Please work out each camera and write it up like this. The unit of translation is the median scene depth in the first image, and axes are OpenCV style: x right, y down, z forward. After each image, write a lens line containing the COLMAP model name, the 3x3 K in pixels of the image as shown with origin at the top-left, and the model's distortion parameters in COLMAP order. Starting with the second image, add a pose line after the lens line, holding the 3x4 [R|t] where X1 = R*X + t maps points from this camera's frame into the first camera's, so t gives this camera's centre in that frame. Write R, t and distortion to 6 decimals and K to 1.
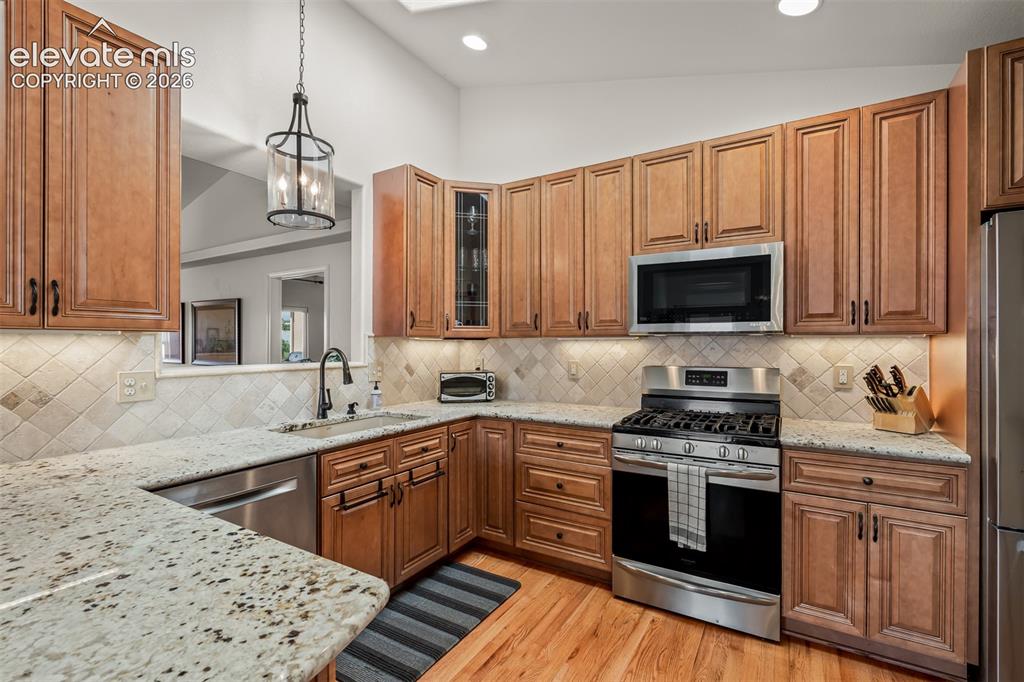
lens RADIAL K [[455.6, 0, 513.0], [0, 455.6, 344.7], [0, 0, 1]] dist [-0.002949, 0.000290]
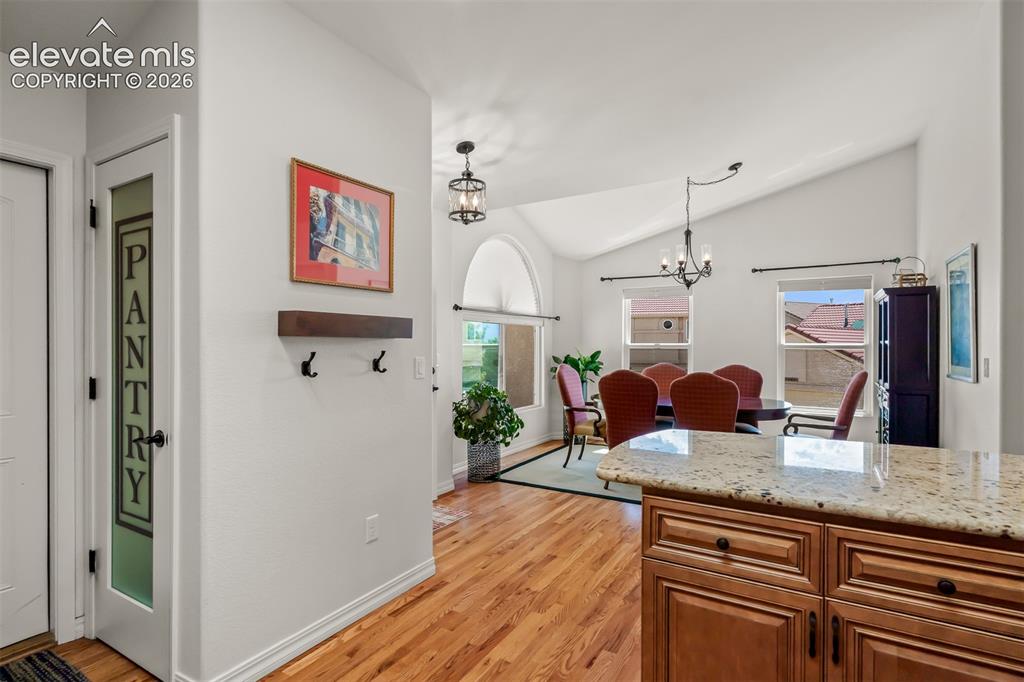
lens RADIAL K [[507.3, 0, 510.4], [0, 507.3, 346.5], [0, 0, 1]] dist [-0.001466, 0.000033]
pose [[-0.999996, -0.001750, -0.002193, 0.020758], [-0.001755, 0.999996, 0.002050, 0.016477], [0.002190, 0.002054, -0.999995, 0.940371]]
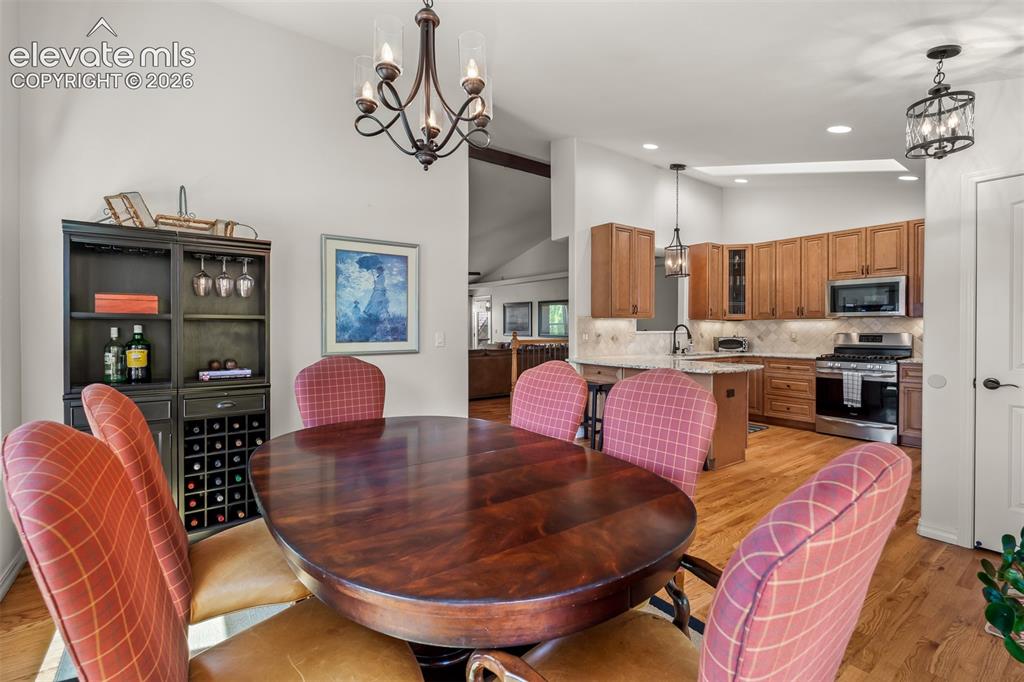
lens RADIAL K [[454.5, 0, 511.7], [0, 454.5, 332.3], [0, 0, 1]] dist [-0.000600, -0.000183]
pose [[0.924015, 0.001572, -0.382353, -0.309078], [0.001517, 0.999969, 0.007777, 0.029298], [0.382353, -0.007766, 0.923984, -1.625050]]
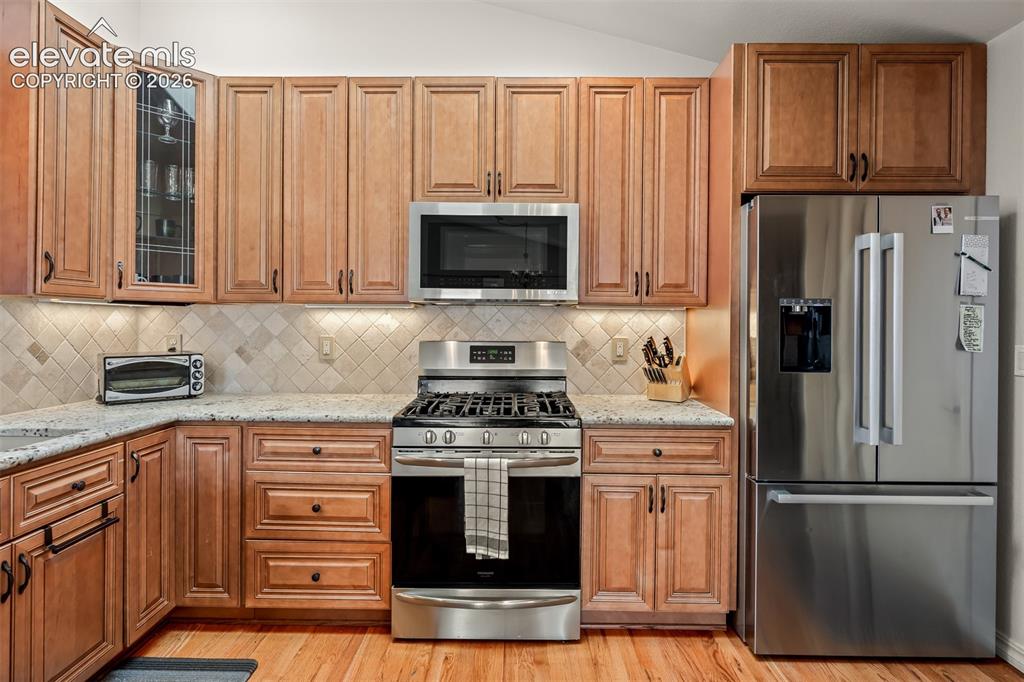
lens RADIAL K [[521.2, 0, 510.0], [0, 521.2, 324.0], [0, 0, 1]] dist [-0.003174, 0.000374]
pose [[0.861417, 0.005782, 0.507866, -0.055842], [-0.007645, 0.999970, 0.001583, 0.015258], [-0.507841, -0.005246, 0.861435, 0.140675]]
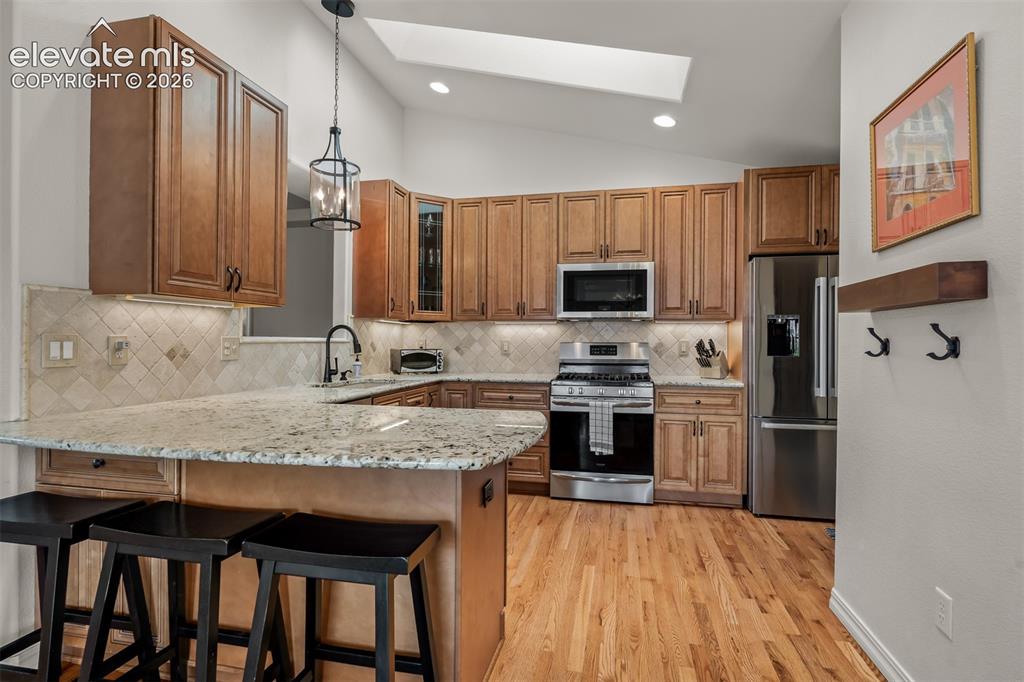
lens RADIAL K [[503.4, 0, 512.0], [0, 503.4, 341.0], [0, 0, 1]] dist [-0.000557, 0.000234]
pose [[0.946532, 0.005404, 0.322564, -0.404334], [-0.005379, 0.999985, -0.000968, 0.051260], [-0.322564, -0.000819, 0.946547, -0.465859]]
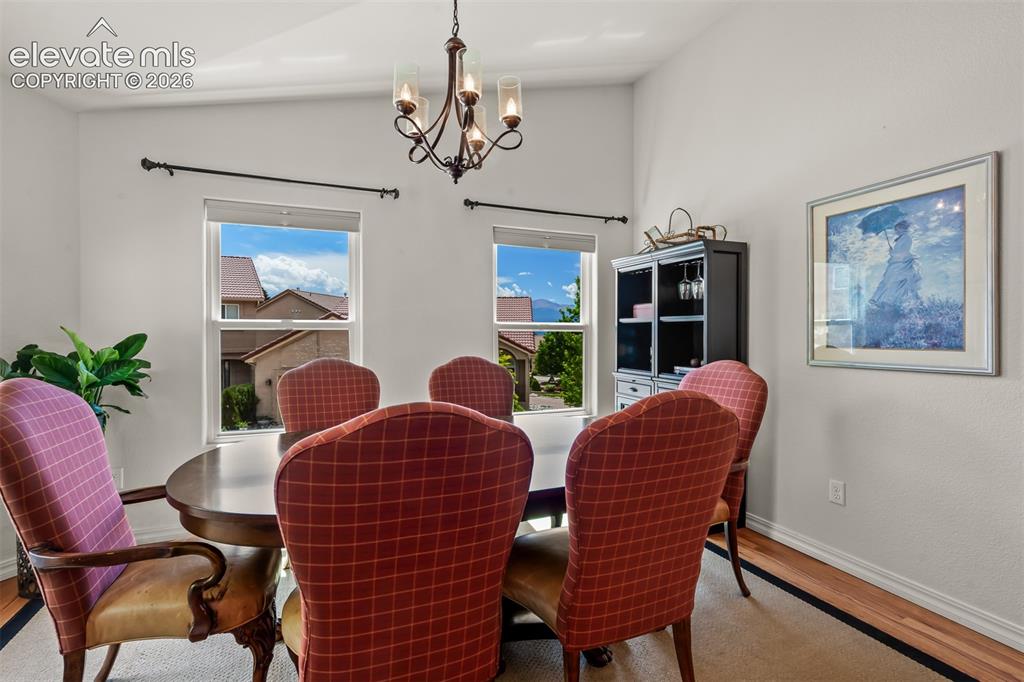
lens RADIAL K [[458.4, 0, 512.0], [0, 458.4, 341.0], [0, 0, 1]] dist [-0.000975, -0.000336]
pose [[-0.584192, 0.009739, -0.811557, -0.120883], [-0.001796, 0.999910, 0.013293, 0.045153], [0.811614, 0.009223, -0.584122, -0.532265]]
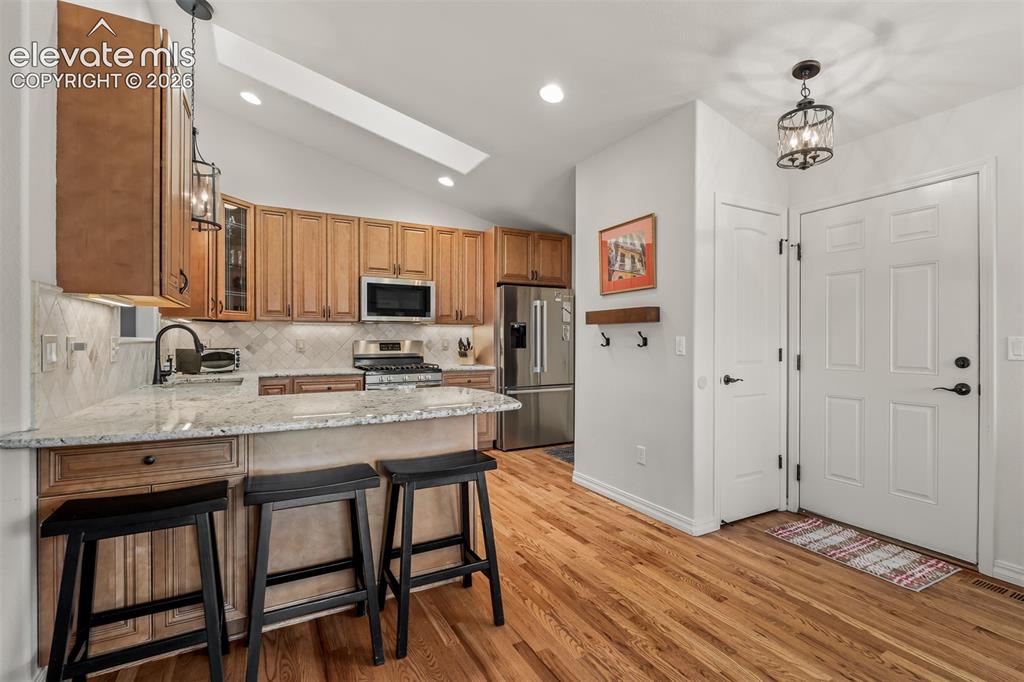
lens RADIAL K [[468.1, 0, 510.0], [0, 468.1, 340.8], [0, 0, 1]] dist [0.001356, 0.000158]
pose [[0.509710, -0.001687, 0.860345, -1.038941], [0.000162, 0.999998, 0.001865, 0.050487], [-0.860346, -0.000811, 0.509710, -0.413049]]
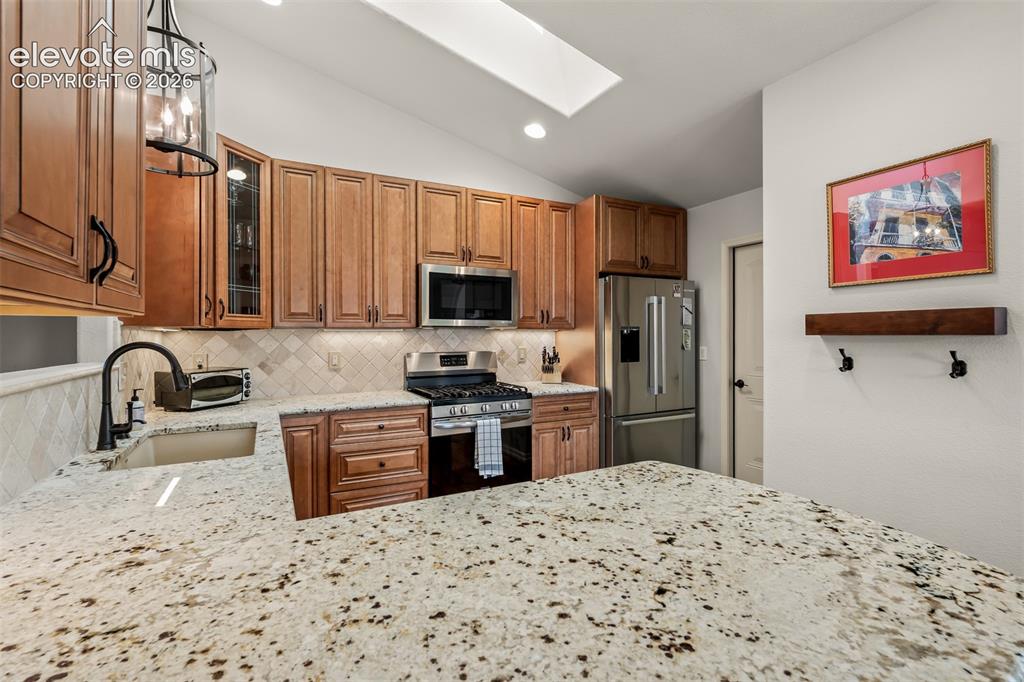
lens RADIAL K [[464.4, 0, 509.4], [0, 464.4, 335.4], [0, 0, 1]] dist [-0.001972, 0.000049]
pose [[0.518978, -0.002684, 0.854783, -0.720549], [0.004233, 0.999991, 0.000570, -0.000538], [-0.854777, 0.003322, 0.518985, 0.160596]]
